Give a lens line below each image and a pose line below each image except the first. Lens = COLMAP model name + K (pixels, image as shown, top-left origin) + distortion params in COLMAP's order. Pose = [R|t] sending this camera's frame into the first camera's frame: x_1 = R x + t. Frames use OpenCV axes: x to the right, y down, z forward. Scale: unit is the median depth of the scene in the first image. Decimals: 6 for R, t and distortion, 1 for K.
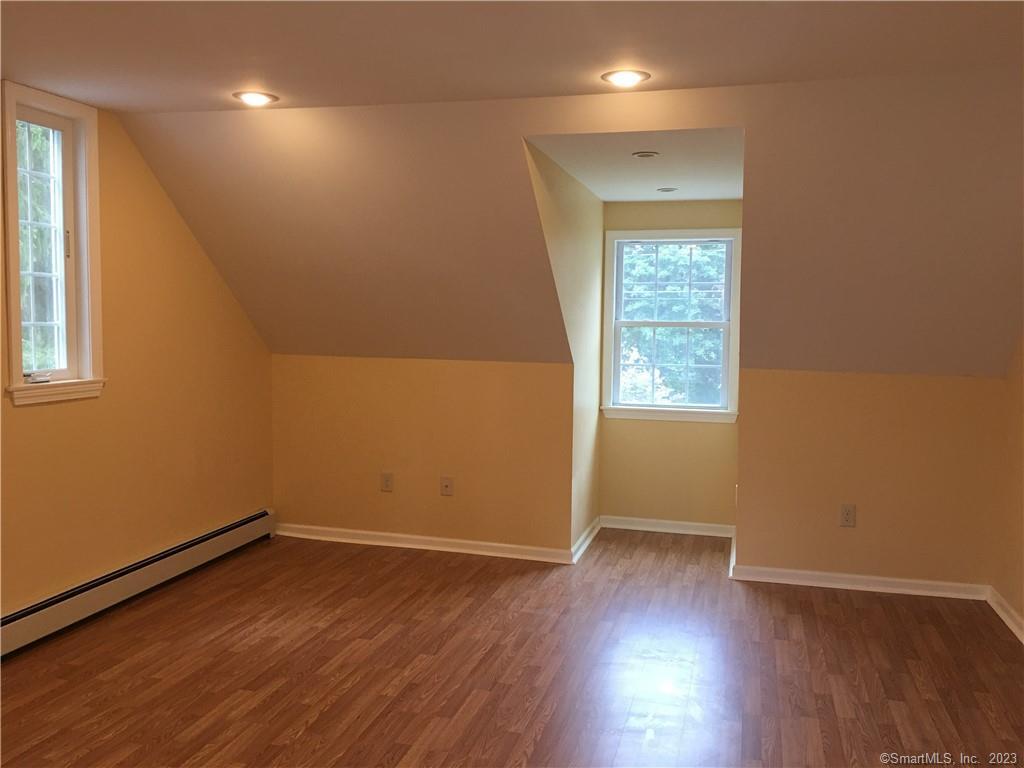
lens RADIAL K [[870.3, 0, 512.6], [0, 870.3, 383.6], [0, 0, 1]] dist [0.070377, -0.090462]
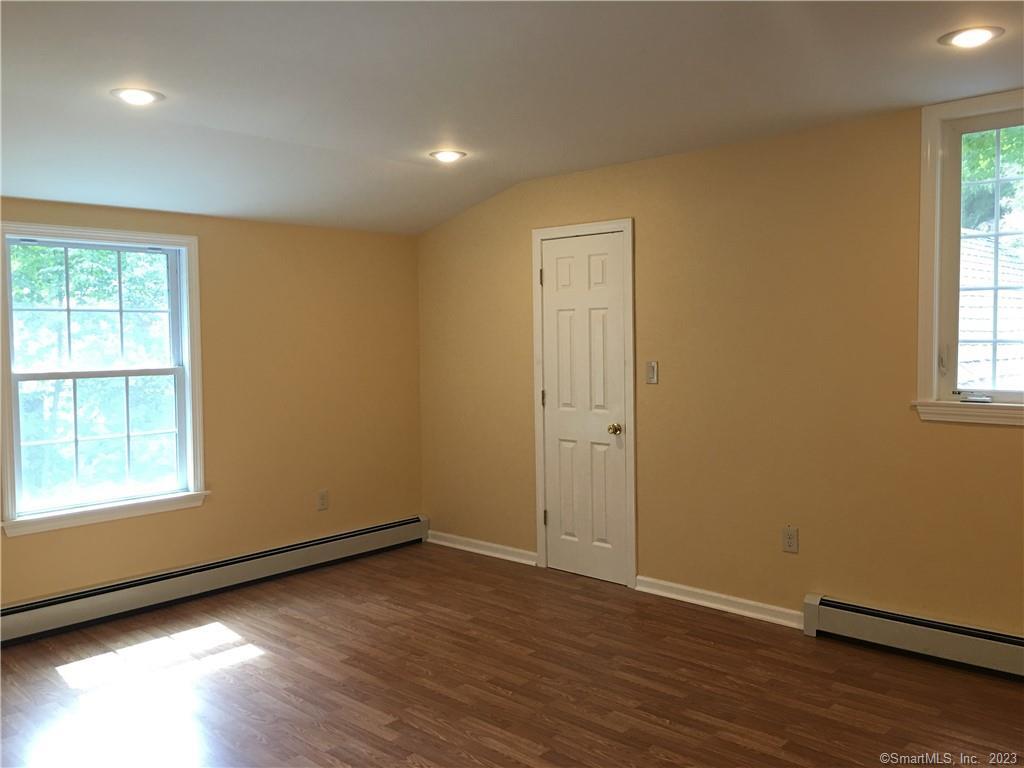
lens RADIAL K [[870.3, 0, 515.4], [0, 870.3, 373.8], [0, 0, 1]] dist [0.070377, -0.090462]
pose [[-0.474870, 0.031942, -0.879476, 0.621410], [-0.058003, 0.996032, 0.067494, -0.077392], [0.878142, 0.083063, -0.471134, 1.161537]]
